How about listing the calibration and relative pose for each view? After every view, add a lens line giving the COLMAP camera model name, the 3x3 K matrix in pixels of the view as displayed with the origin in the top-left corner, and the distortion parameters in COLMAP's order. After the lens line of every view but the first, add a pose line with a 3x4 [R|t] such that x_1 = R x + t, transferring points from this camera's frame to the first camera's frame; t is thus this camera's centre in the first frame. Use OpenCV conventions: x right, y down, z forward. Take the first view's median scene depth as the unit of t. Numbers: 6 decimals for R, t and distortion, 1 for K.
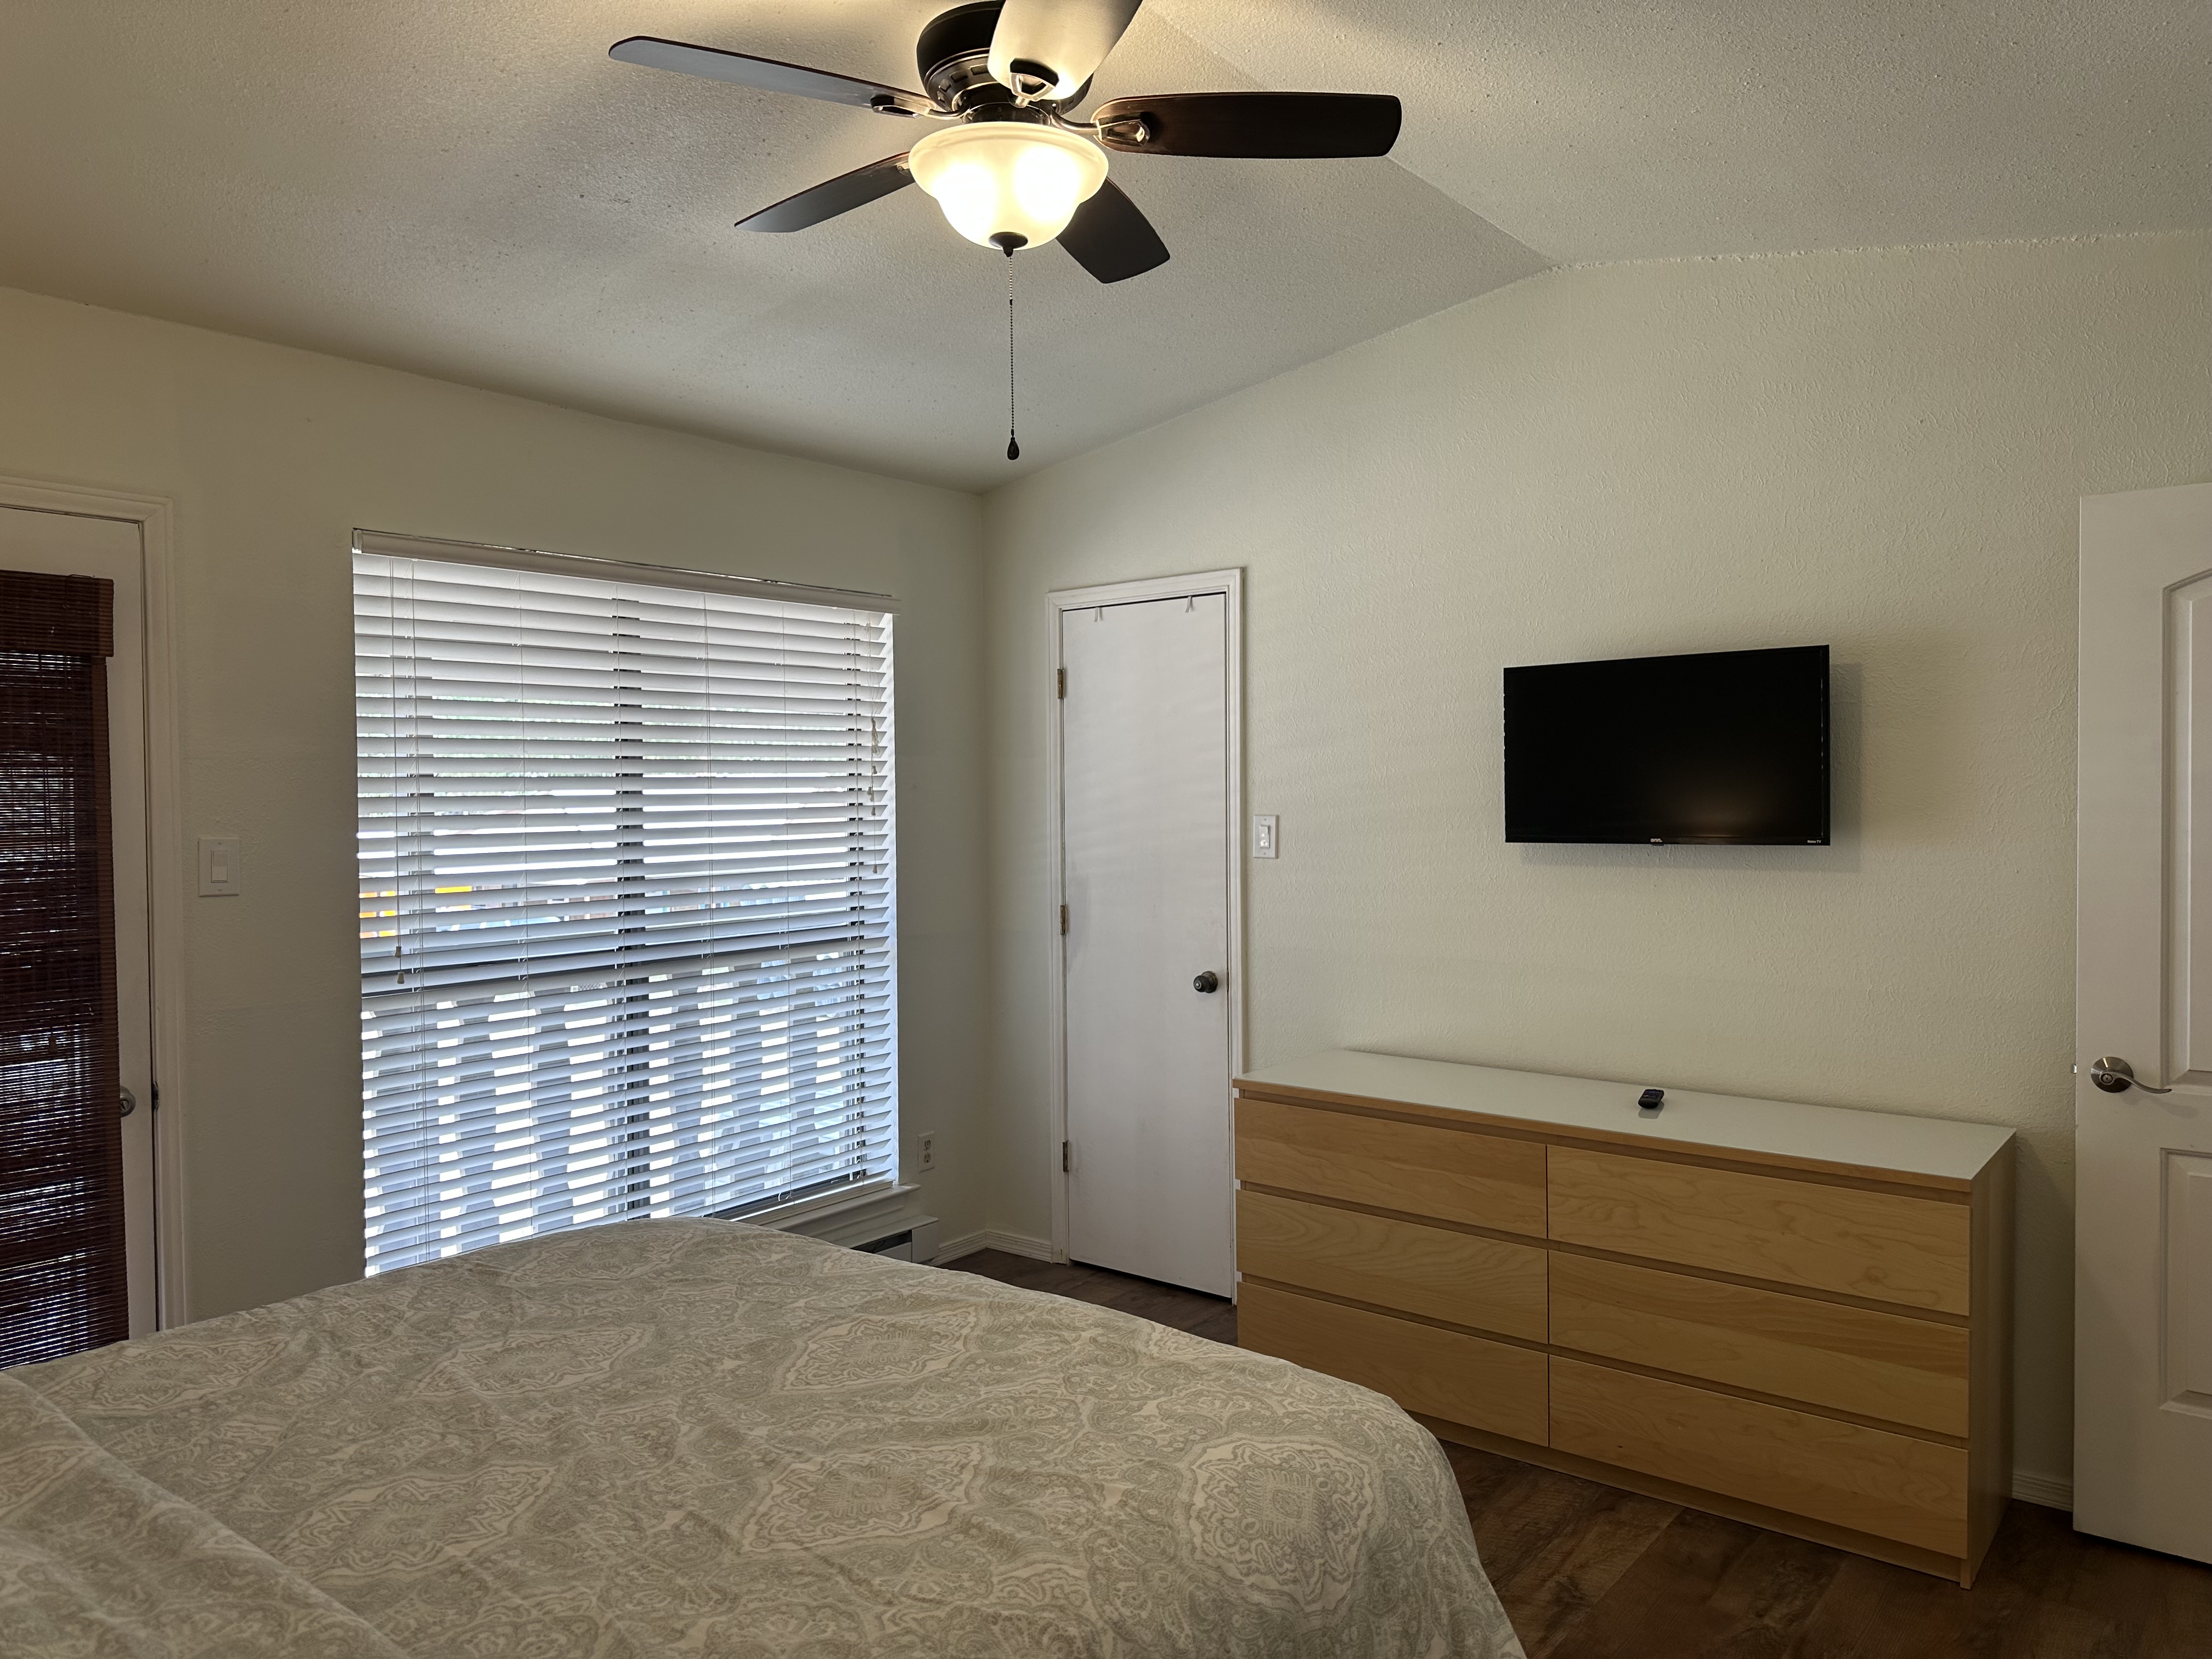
lens RADIAL K [[1543.1, 0, 1116.6], [0, 1543.1, 834.5], [0, 0, 1]] dist [0.065800, -0.093565]
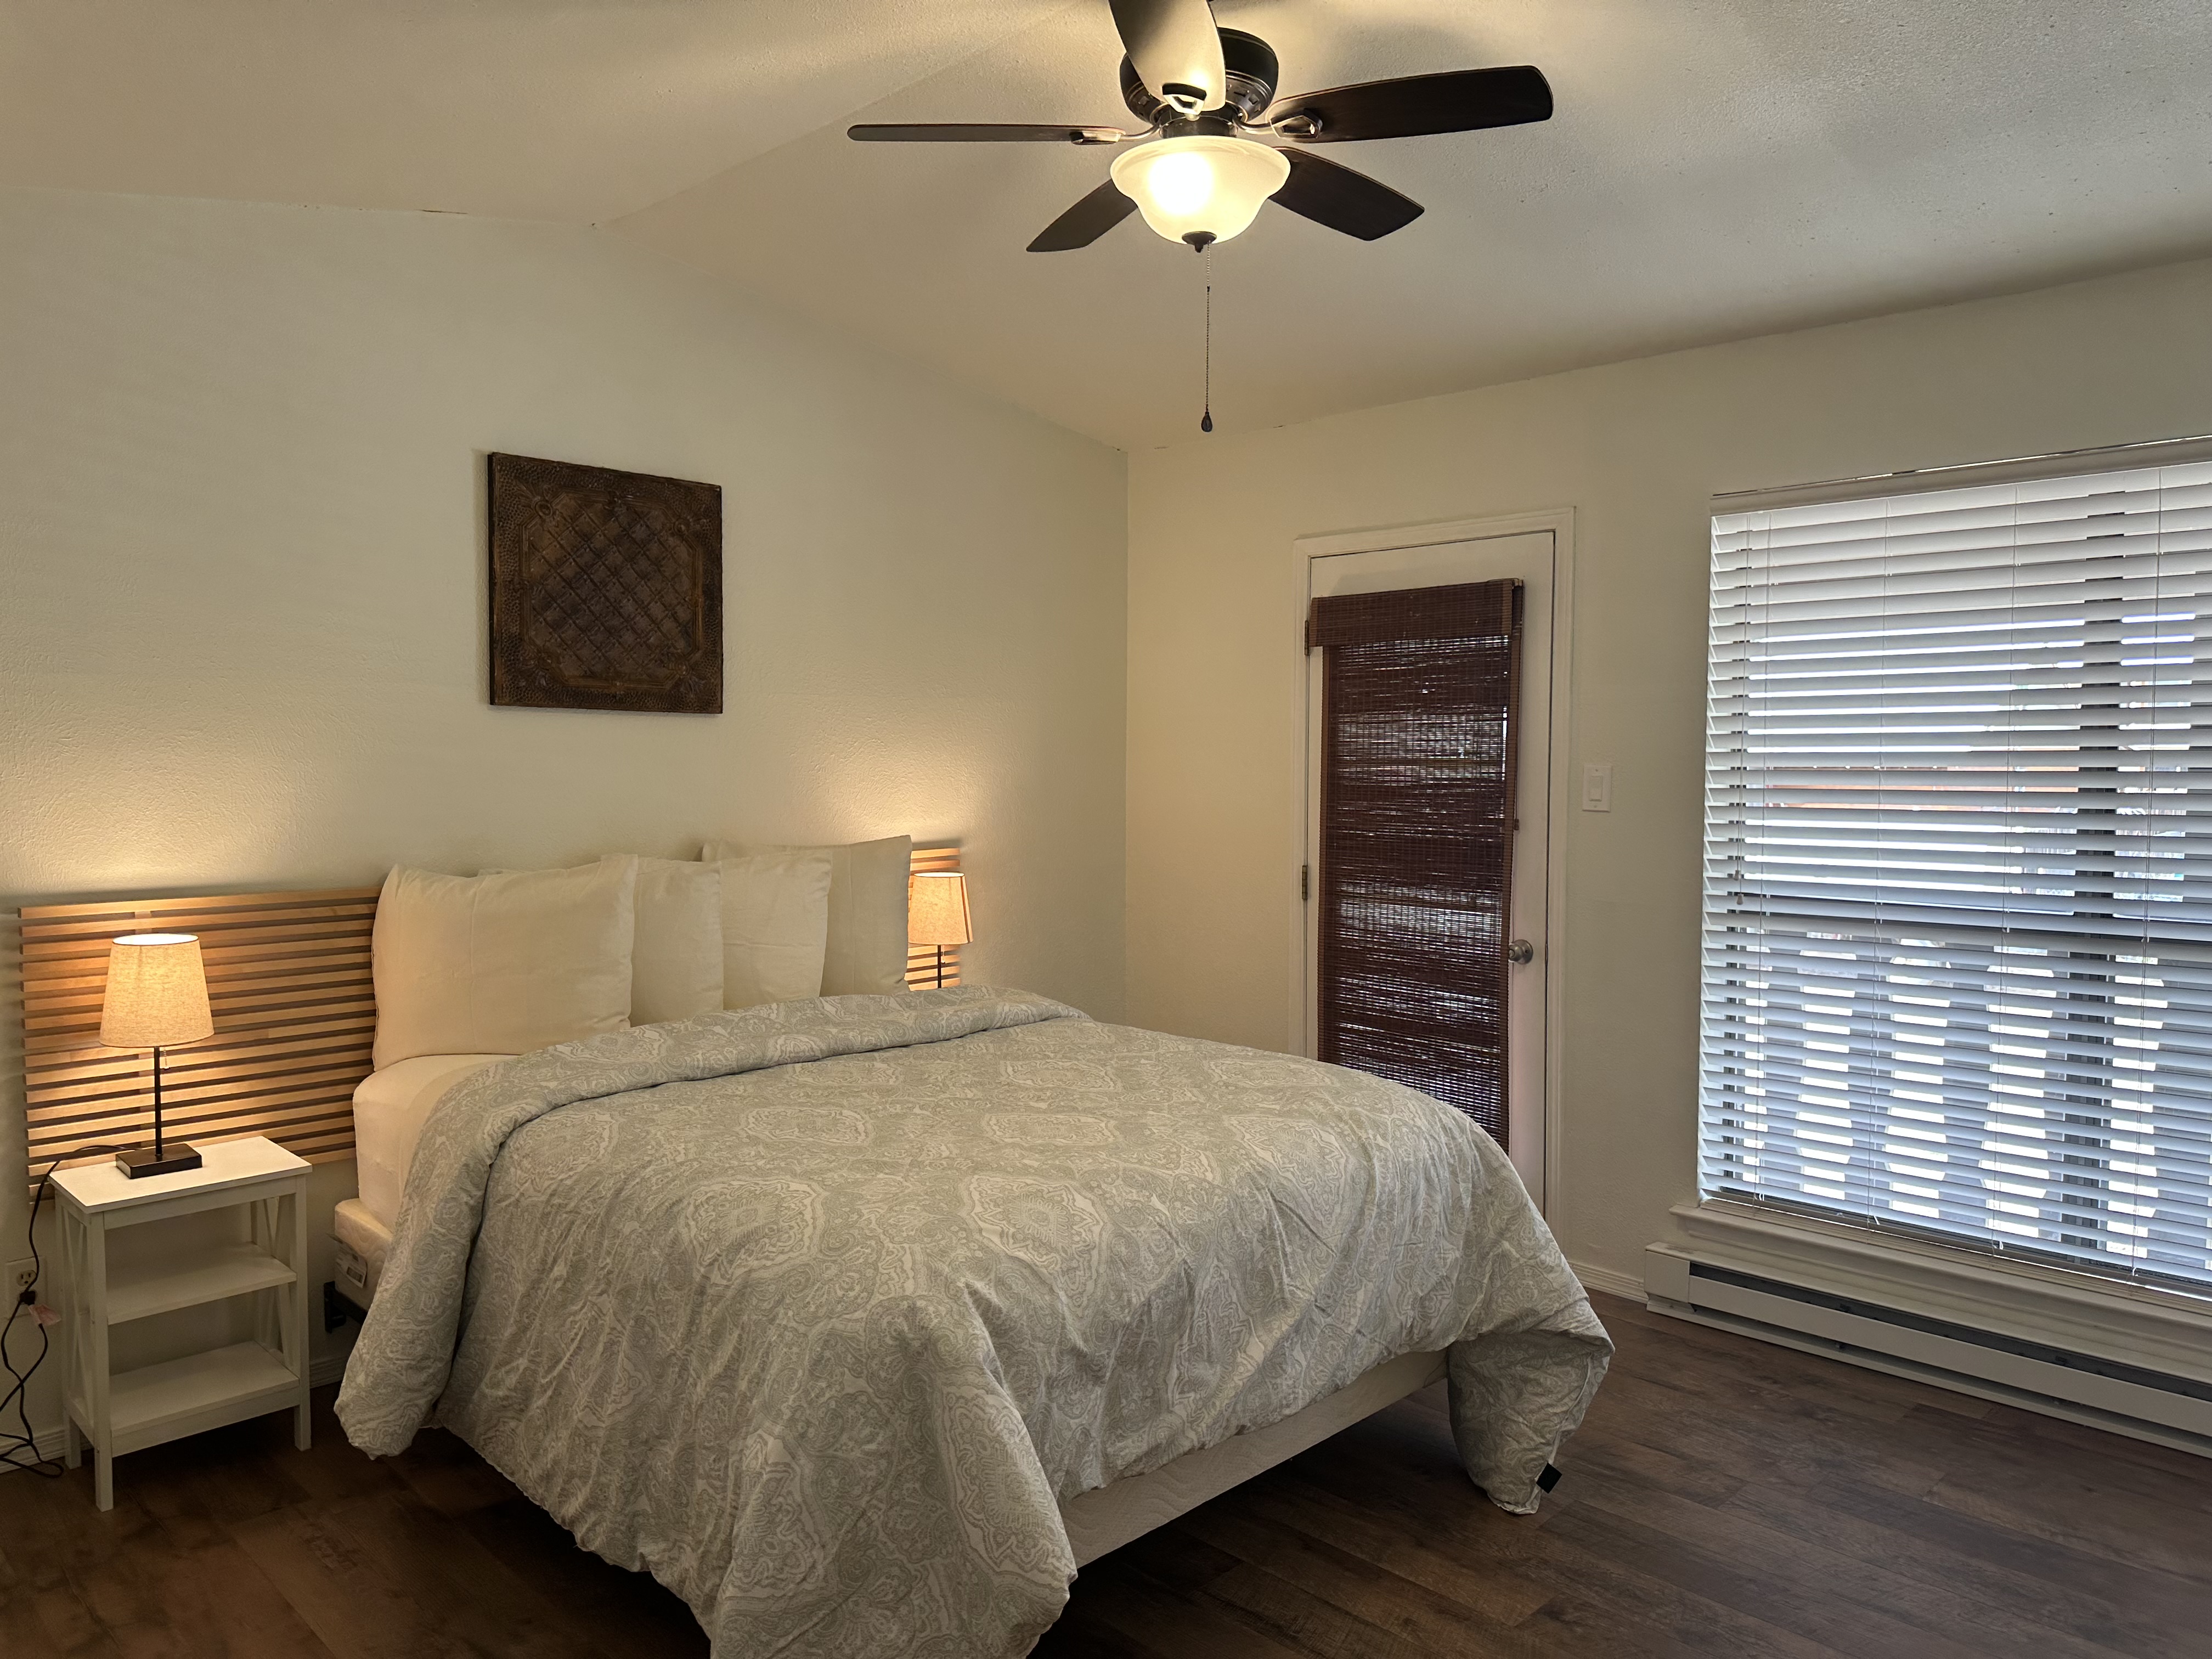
lens RADIAL K [[1533.3, 0, 1106.0], [0, 1533.3, 829.5], [0, 0, 1]] dist [0.116795, -0.171628]
pose [[-0.096026, 0.063781, -0.993333, 0.803092], [-0.031891, 0.997236, 0.067114, -0.020827], [0.994868, 0.038123, -0.093727, 0.783716]]
